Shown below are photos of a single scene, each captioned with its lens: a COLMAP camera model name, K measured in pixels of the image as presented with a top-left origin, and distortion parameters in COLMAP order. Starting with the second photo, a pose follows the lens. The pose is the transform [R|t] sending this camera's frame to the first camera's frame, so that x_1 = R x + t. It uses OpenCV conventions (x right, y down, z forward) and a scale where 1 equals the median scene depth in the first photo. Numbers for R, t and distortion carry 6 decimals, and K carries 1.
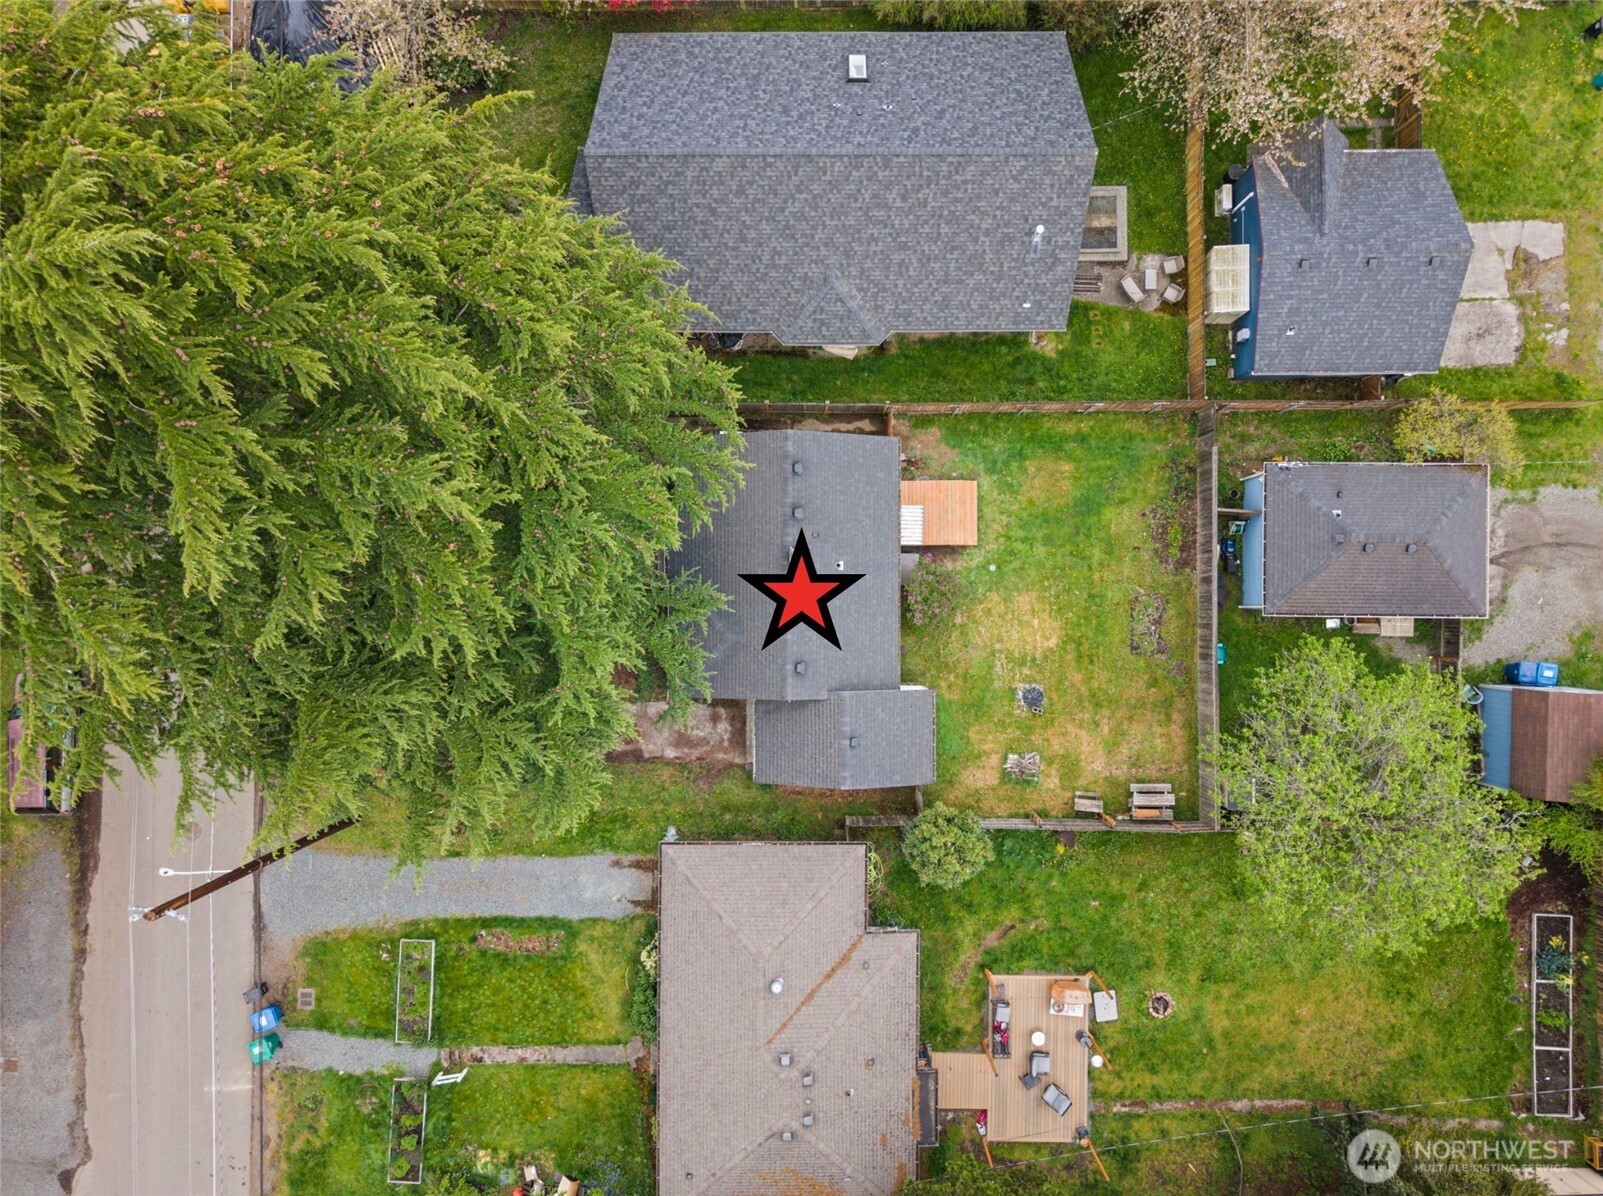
lens RADIAL K [[1131.3, 0, 801.5], [0, 1131.3, 598.0], [0, 0, 1]] dist [-0.000891, 0.002956]
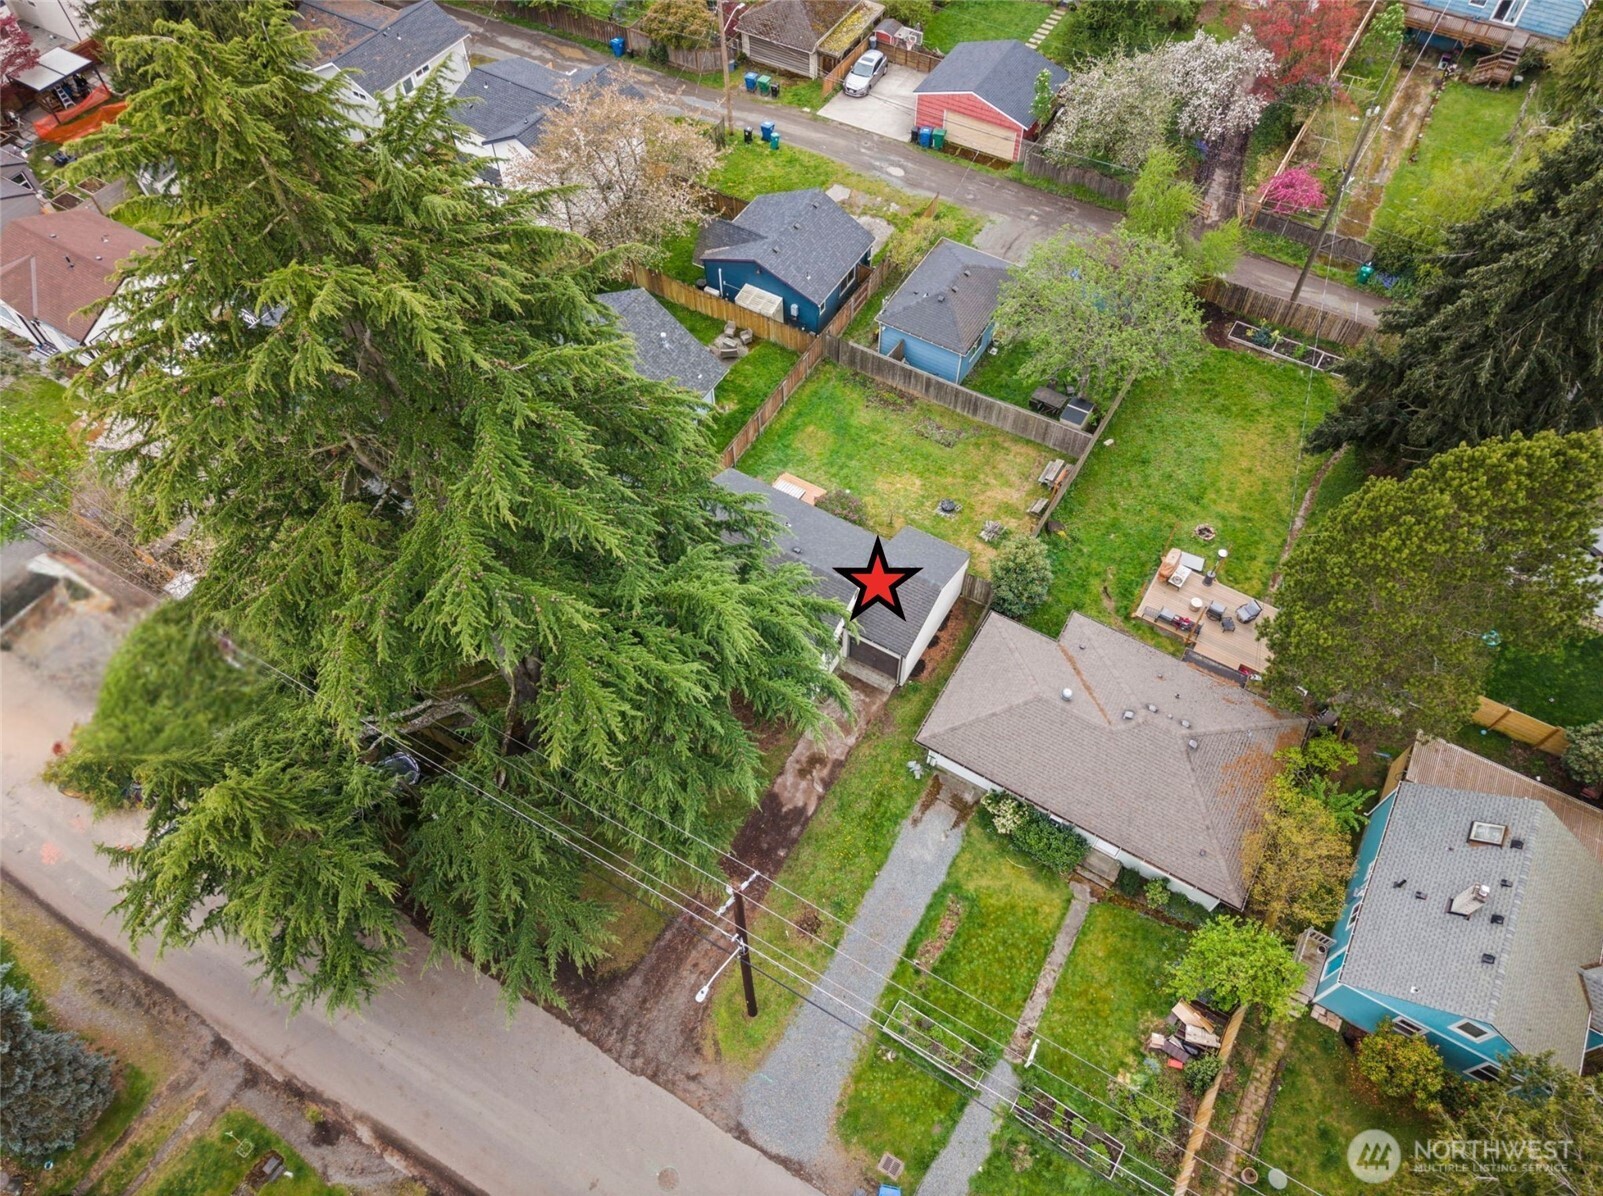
lens RADIAL K [[1131.3, 0, 801.5], [0, 1131.3, 598.0], [0, 0, 1]] dist [-0.000891, 0.002956]
pose [[0.510640, -0.697309, 0.502998, -0.620518], [0.859754, 0.419774, -0.290882, 0.369038], [-0.008311, 0.580991, 0.813868, -0.008693]]
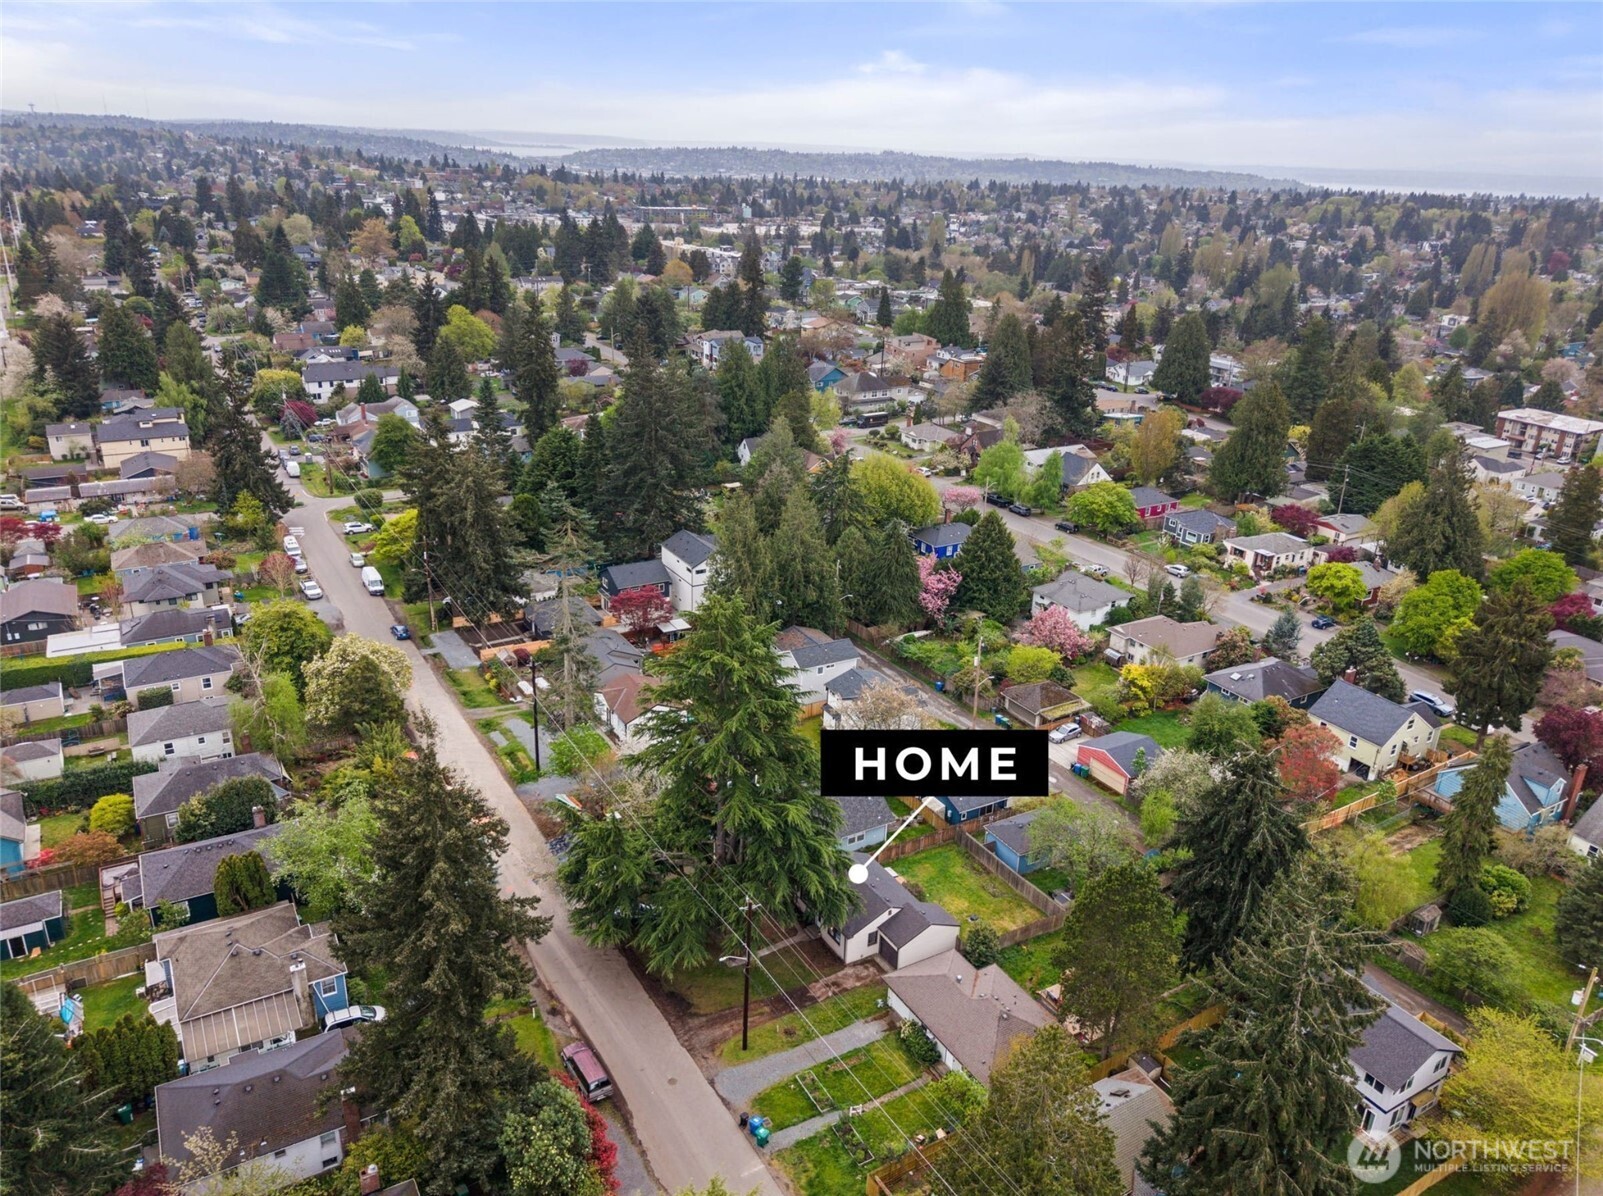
lens RADIAL K [[1131.3, 0, 801.5], [0, 1131.3, 598.0], [0, 0, 1]] dist [-0.000891, 0.002956]
pose [[0.857805, -0.145562, 0.492933, -1.187795], [0.511201, 0.341150, -0.788854, 1.567253], [-0.053337, 0.928670, 0.367051, -0.484598]]
